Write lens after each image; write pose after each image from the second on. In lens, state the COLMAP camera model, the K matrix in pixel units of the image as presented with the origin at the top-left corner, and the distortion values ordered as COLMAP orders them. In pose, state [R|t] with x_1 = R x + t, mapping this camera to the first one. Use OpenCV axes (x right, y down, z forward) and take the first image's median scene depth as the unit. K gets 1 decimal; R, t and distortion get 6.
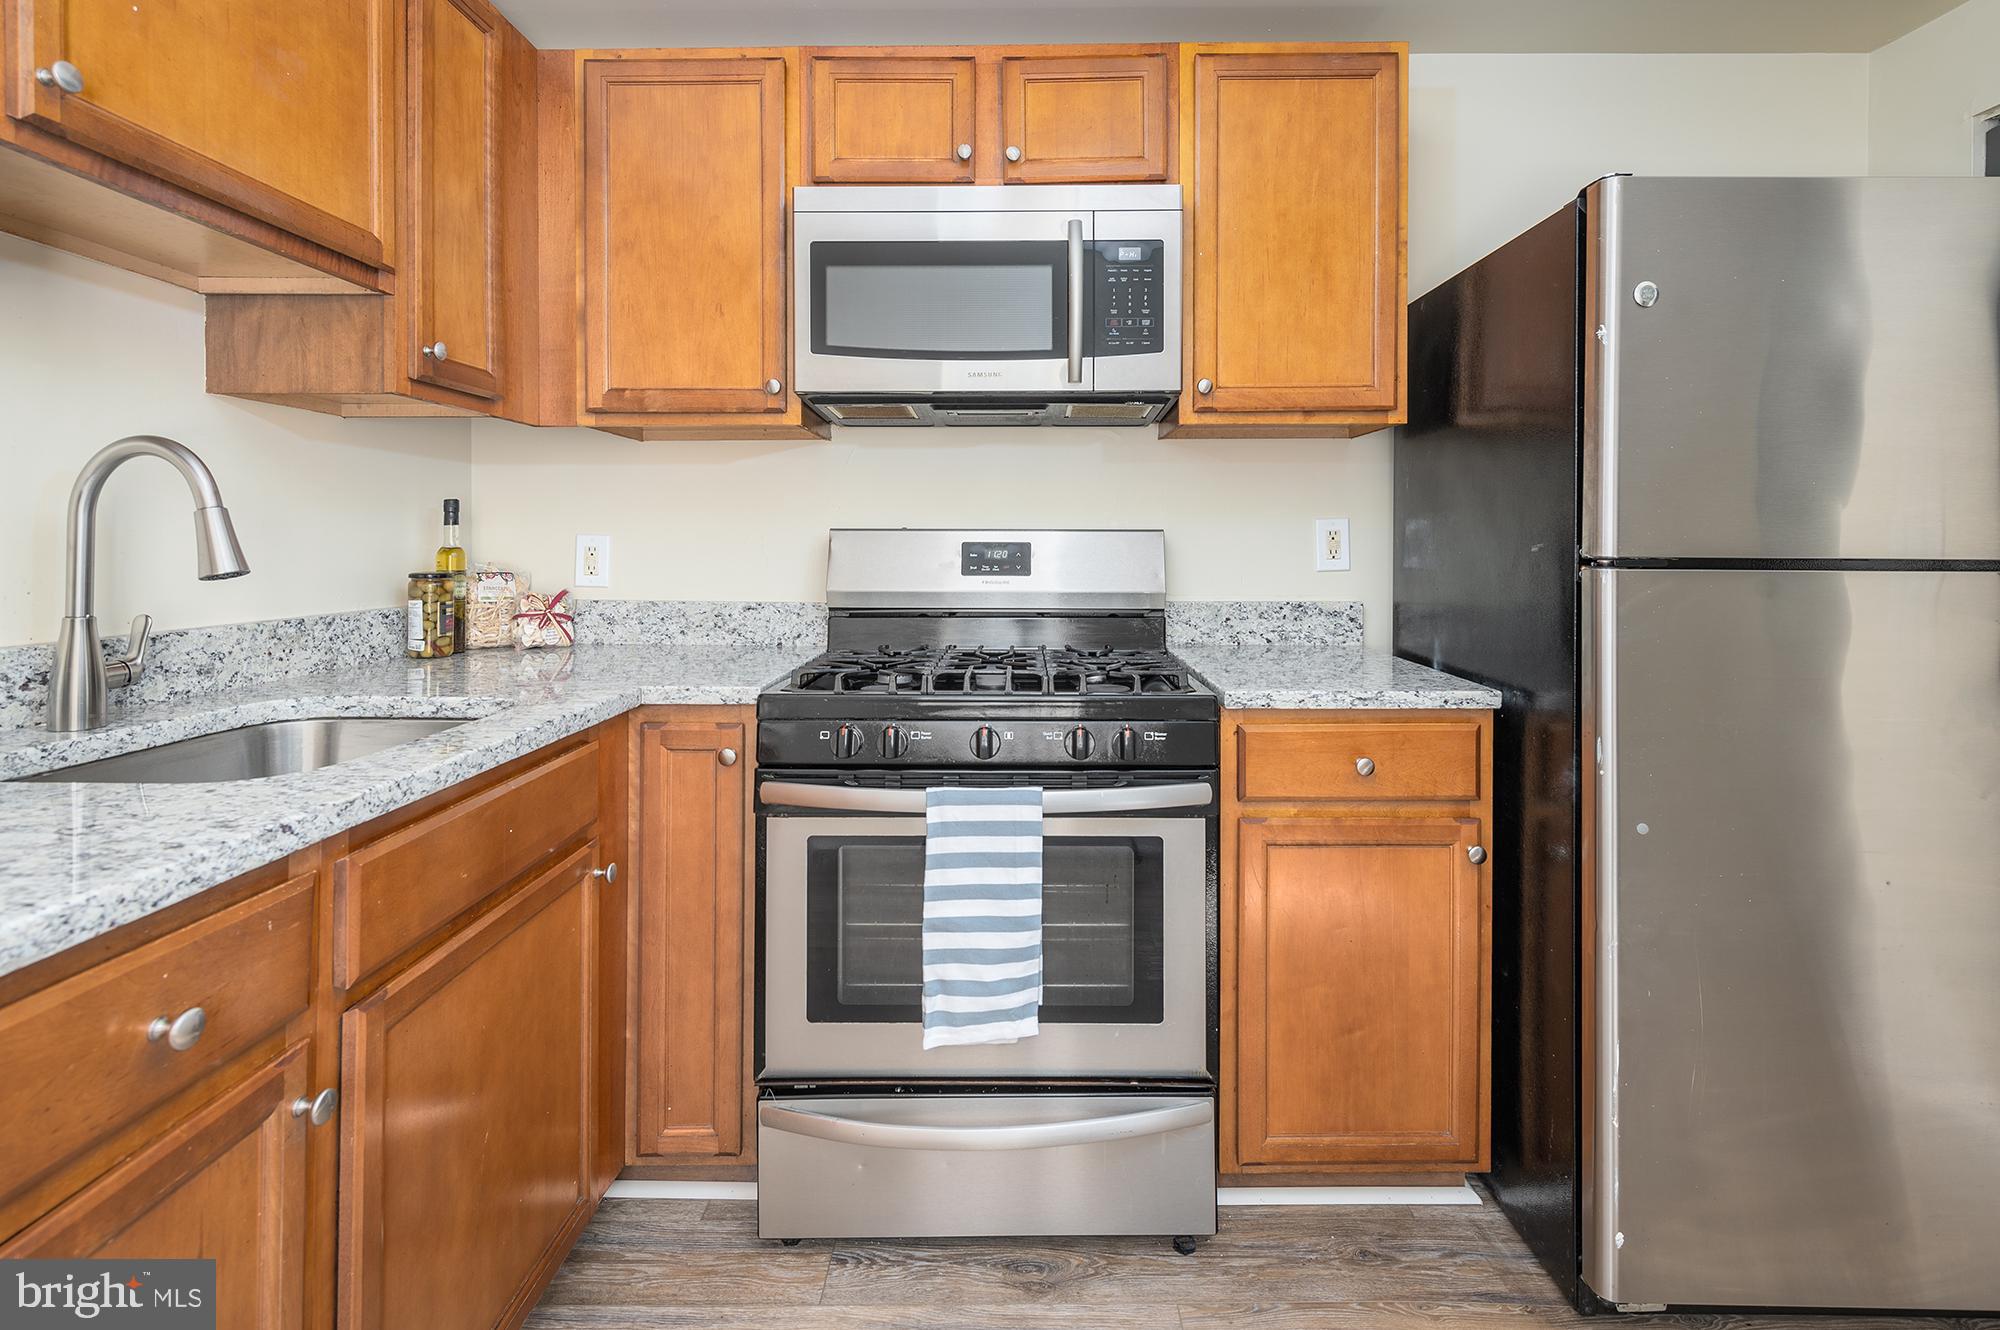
lens RADIAL K [[917.2, 0, 1006.5], [0, 917.2, 537.2], [0, 0, 1]] dist [0.004824, -0.000834]
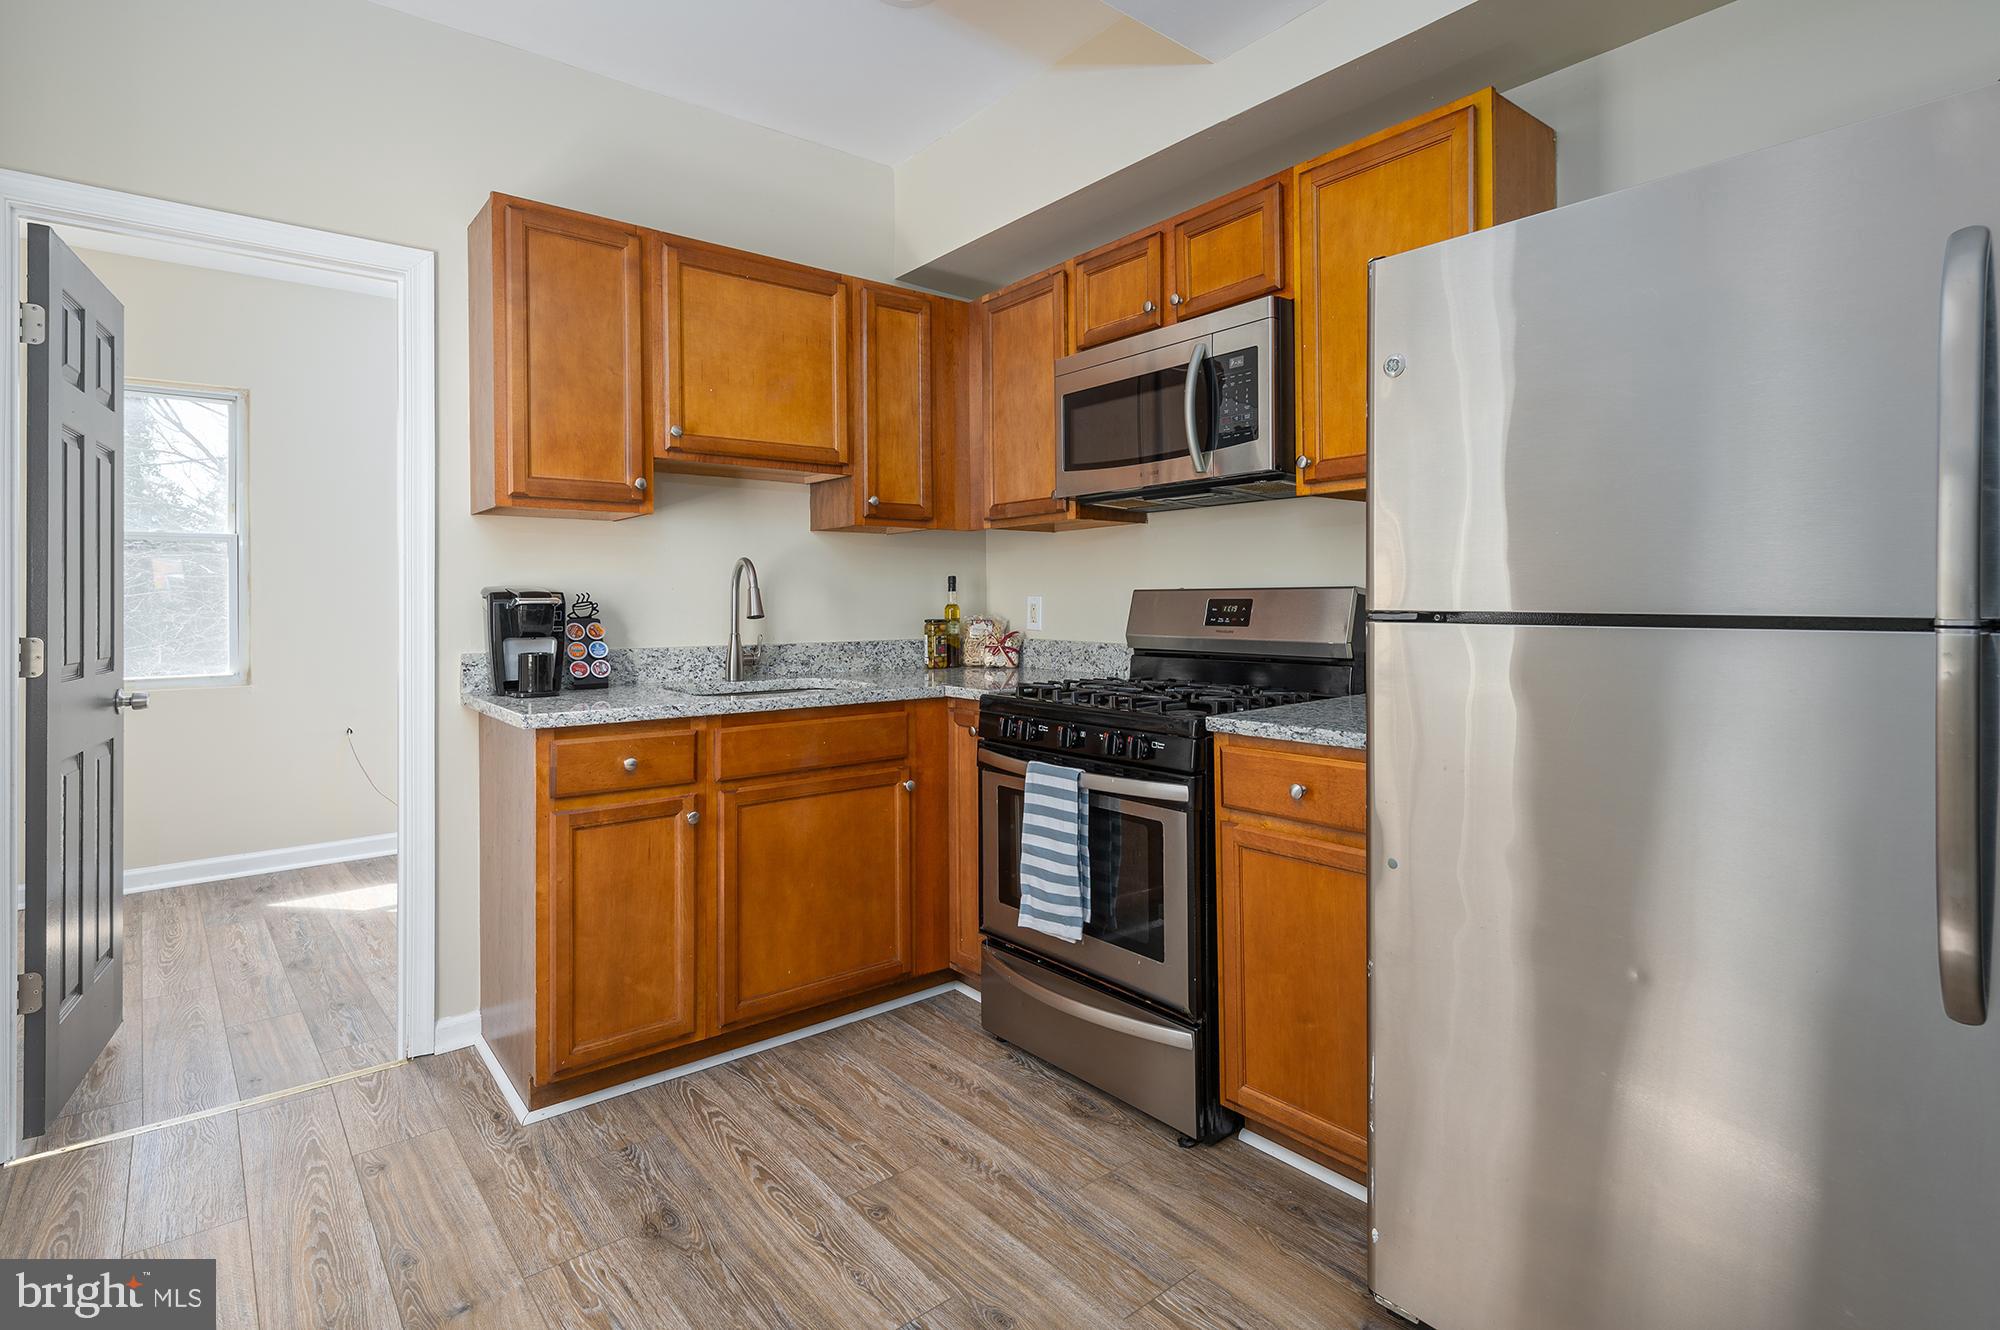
lens RADIAL K [[944.0, 0, 1067.2], [0, 944.0, 591.4], [0, 0, 1]] dist [0.000584, -0.000189]
pose [[0.676970, -0.012956, -0.735897, 0.904246], [0.011277, 0.999910, -0.007230, 0.002080], [0.735924, -0.003404, 0.677055, -0.017314]]
